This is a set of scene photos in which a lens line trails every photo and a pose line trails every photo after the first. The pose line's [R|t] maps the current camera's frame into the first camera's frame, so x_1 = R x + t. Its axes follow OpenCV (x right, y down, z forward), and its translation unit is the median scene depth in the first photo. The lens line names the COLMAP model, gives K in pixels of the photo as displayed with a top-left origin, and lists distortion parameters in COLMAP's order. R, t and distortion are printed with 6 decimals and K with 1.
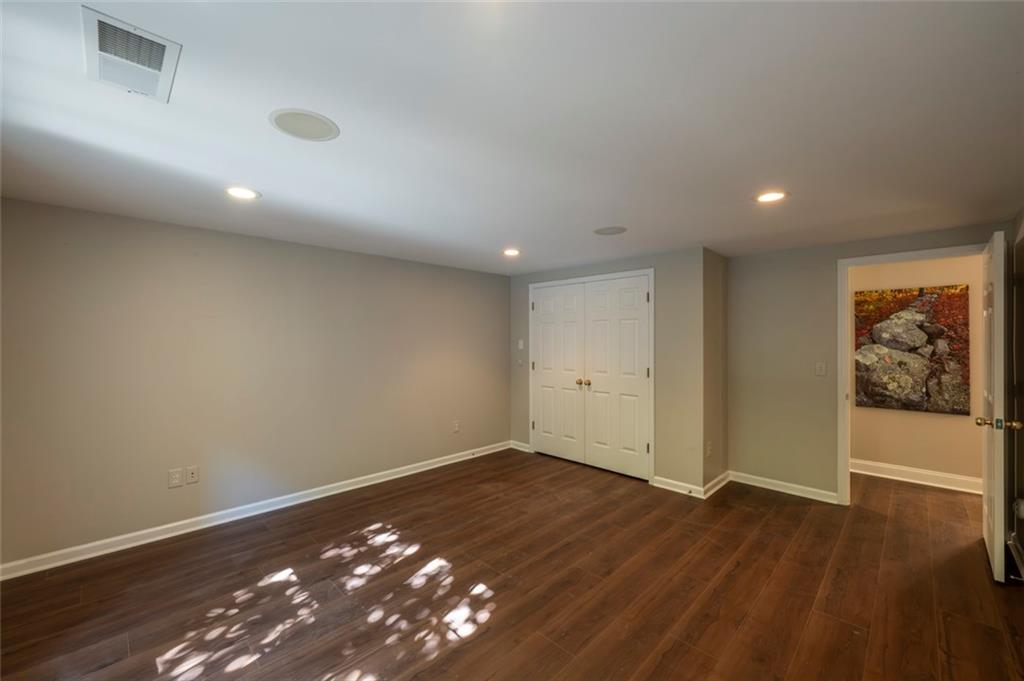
lens RADIAL K [[408.8, 0, 511.2], [0, 408.8, 339.8], [0, 0, 1]] dist [0.011588, 0.000113]
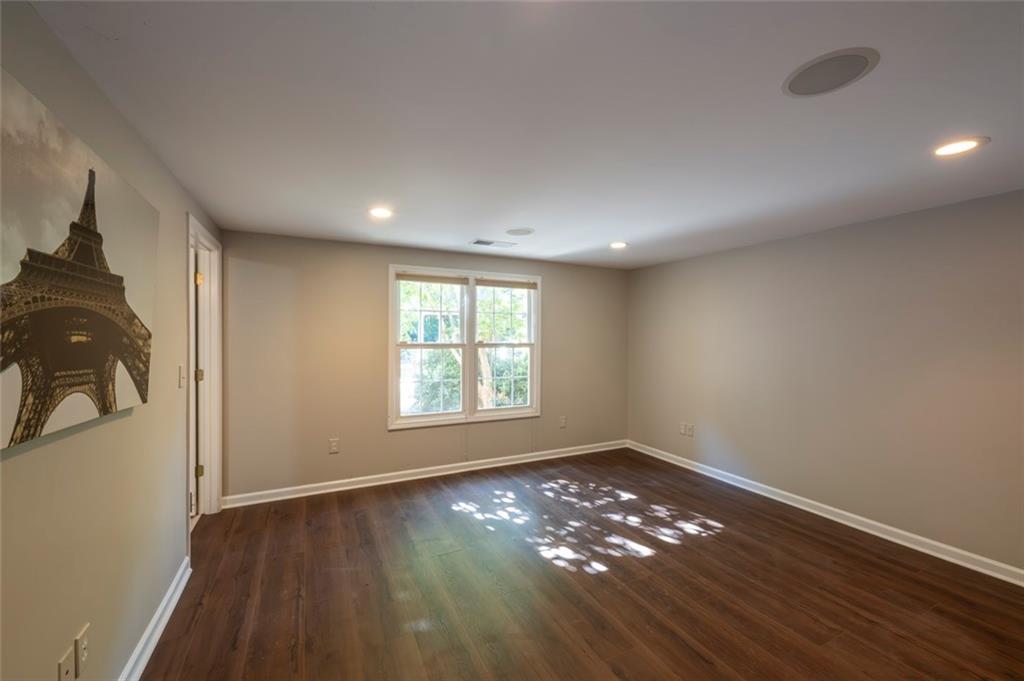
lens RADIAL K [[408.8, 0, 512.3], [0, 408.8, 338.9], [0, 0, 1]] dist [0.011588, 0.000113]
pose [[-0.314205, 0.003587, -0.949348, 0.898781], [-0.001211, 0.999991, 0.004179, 0.005293], [0.949354, 0.002463, -0.314198, 0.994980]]
